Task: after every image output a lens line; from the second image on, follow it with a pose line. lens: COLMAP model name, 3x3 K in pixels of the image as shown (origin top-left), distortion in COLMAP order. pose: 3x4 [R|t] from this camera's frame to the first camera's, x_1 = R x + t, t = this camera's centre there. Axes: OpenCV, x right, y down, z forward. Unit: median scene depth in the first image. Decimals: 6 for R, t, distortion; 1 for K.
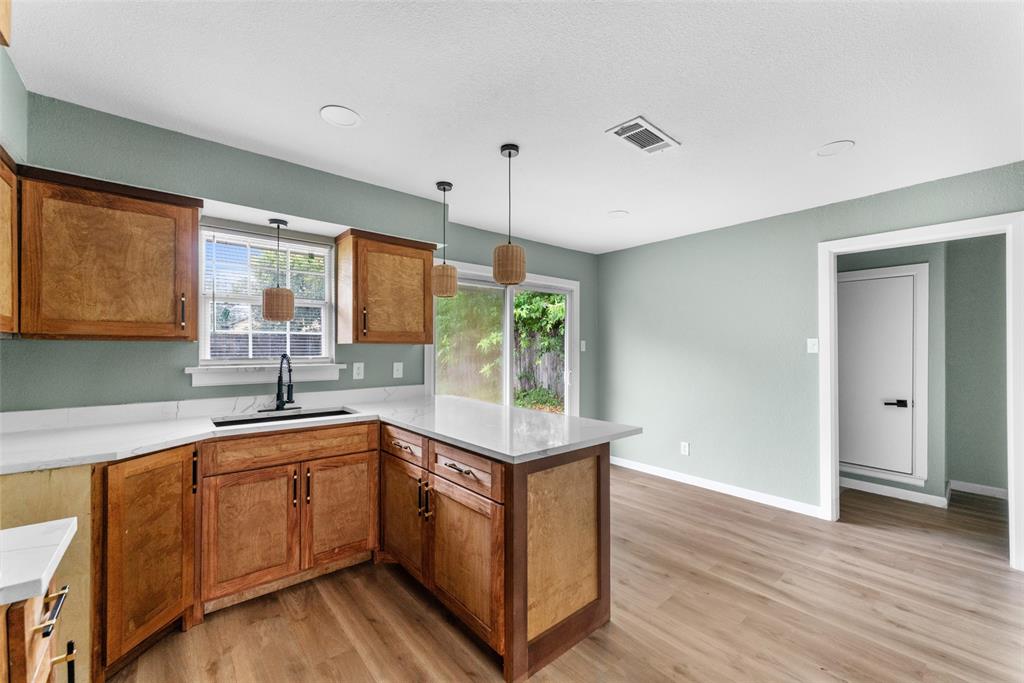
lens RADIAL K [[411.7, 0, 510.4], [0, 411.7, 345.1], [0, 0, 1]] dist [-0.000521, 0.000000]
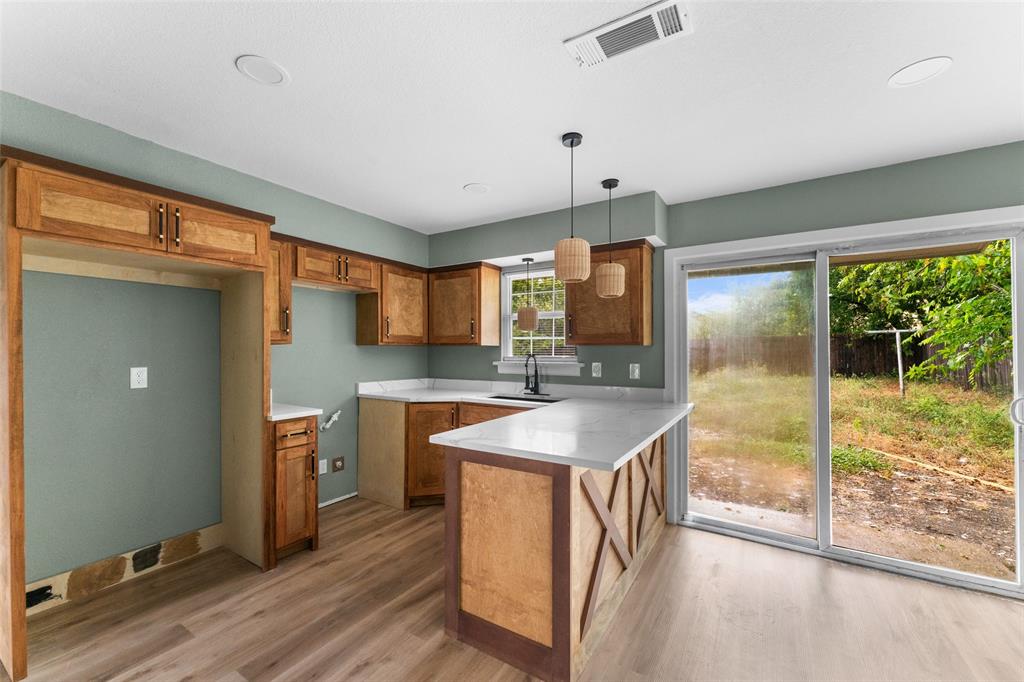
lens RADIAL K [[413.8, 0, 502.5], [0, 413.8, 345.8], [0, 0, 1]] dist [0.001417, 0.000093]
pose [[0.292101, -0.010616, -0.956329, 0.752578], [0.008228, 0.999929, -0.008587, 0.005796], [0.956352, -0.005360, 0.292168, 0.501756]]
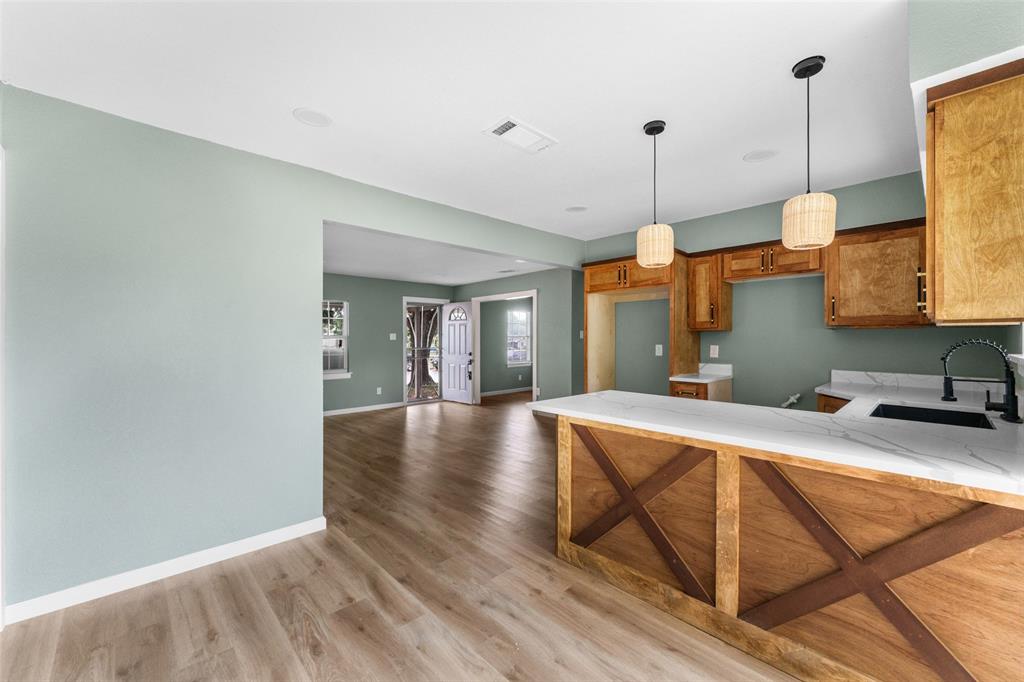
lens RADIAL K [[408.0, 0, 512.0], [0, 408.0, 341.0], [0, 0, 1]] dist [0.001654, 0.000115]
pose [[-0.998134, 0.001259, -0.061053, 0.343858], [0.001337, 0.999998, -0.001243, 0.025530], [0.061052, -0.001323, -0.998134, 1.702122]]
